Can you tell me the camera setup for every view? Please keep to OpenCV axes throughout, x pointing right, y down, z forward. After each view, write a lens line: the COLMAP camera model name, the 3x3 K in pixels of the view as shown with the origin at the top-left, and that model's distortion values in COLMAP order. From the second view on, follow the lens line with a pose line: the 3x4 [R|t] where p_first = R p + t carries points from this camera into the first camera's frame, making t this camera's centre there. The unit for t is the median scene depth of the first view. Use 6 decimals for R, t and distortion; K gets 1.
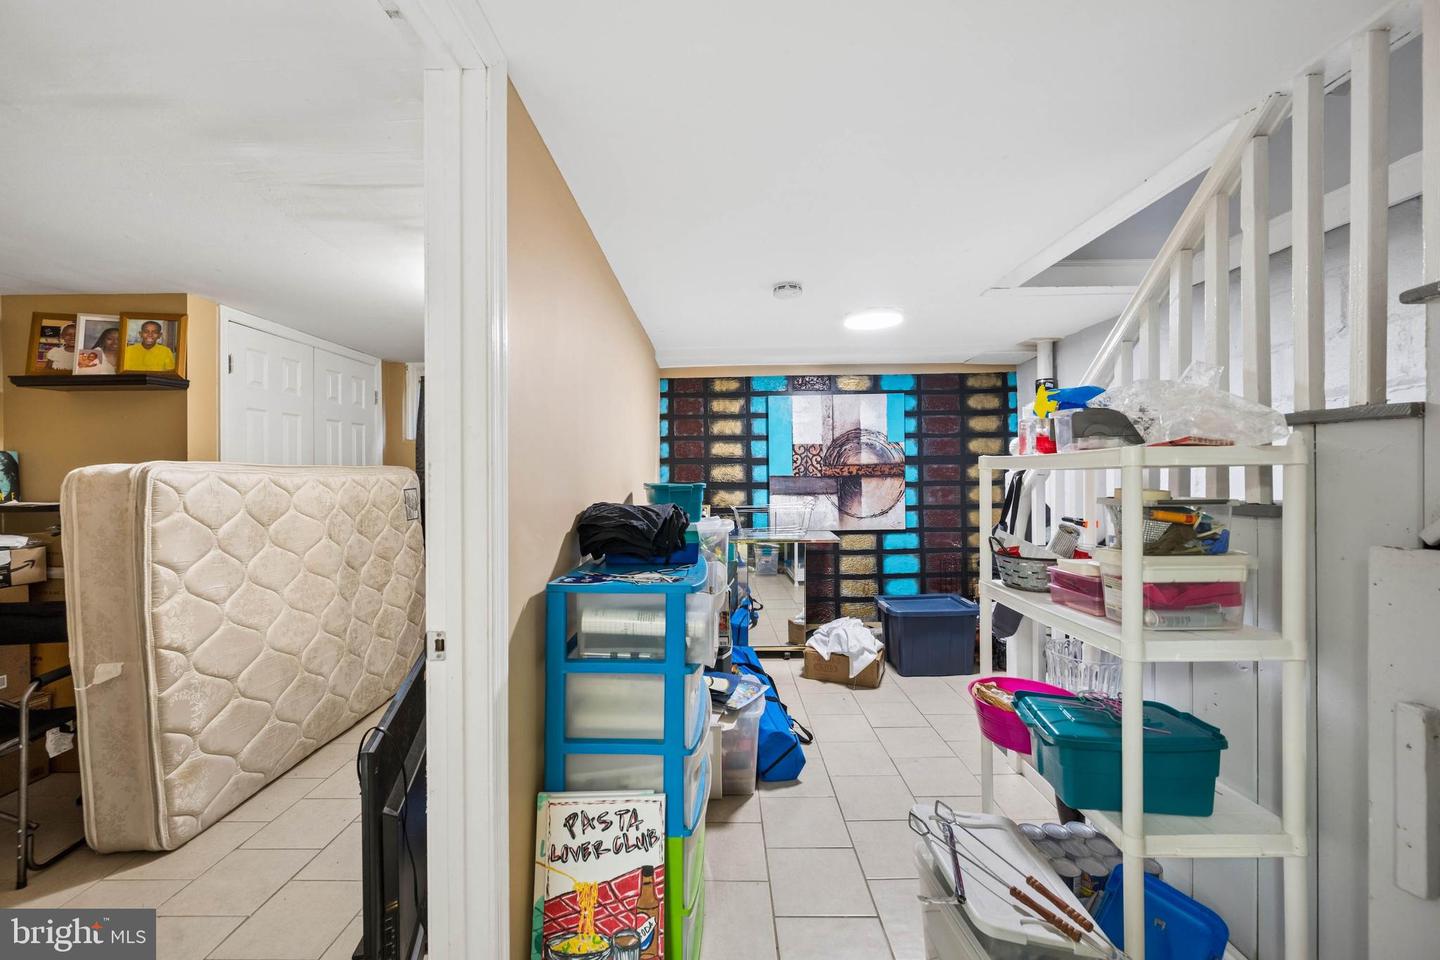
lens RADIAL K [[568.2, 0, 717.3], [0, 568.2, 469.7], [0, 0, 1]] dist [-0.001964, -0.000813]
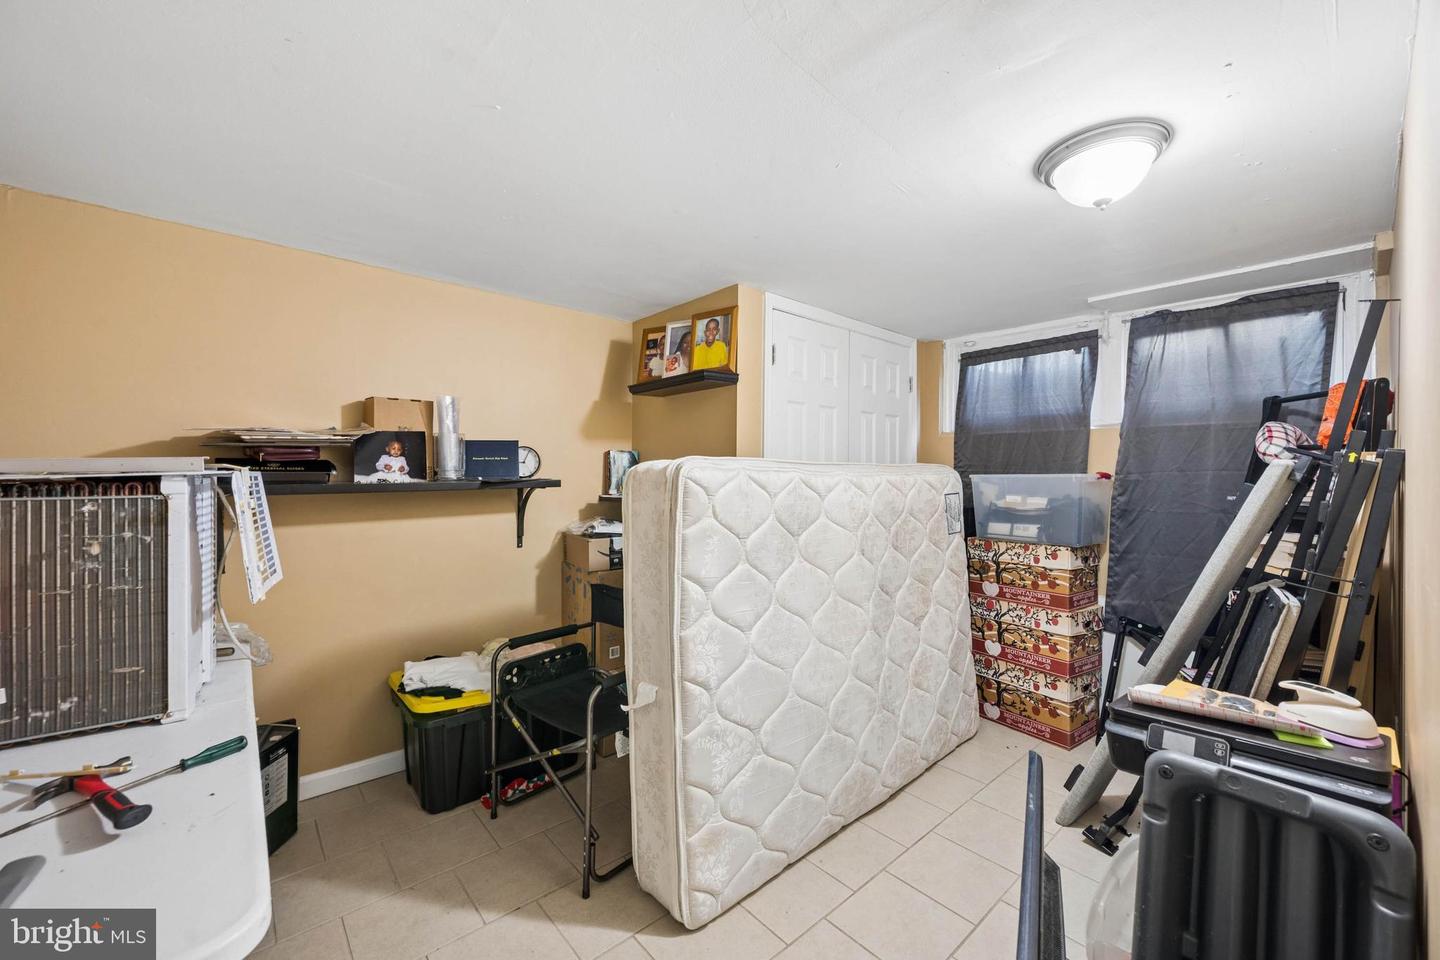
lens RADIAL K [[568.2, 0, 717.9], [0, 568.2, 475.4], [0, 0, 1]] dist [-0.001964, -0.000813]
pose [[0.658800, 0.014612, -0.752176, -0.239489], [-0.007063, 0.999887, 0.013239, 0.001355], [0.752285, -0.003409, 0.658829, 0.354271]]
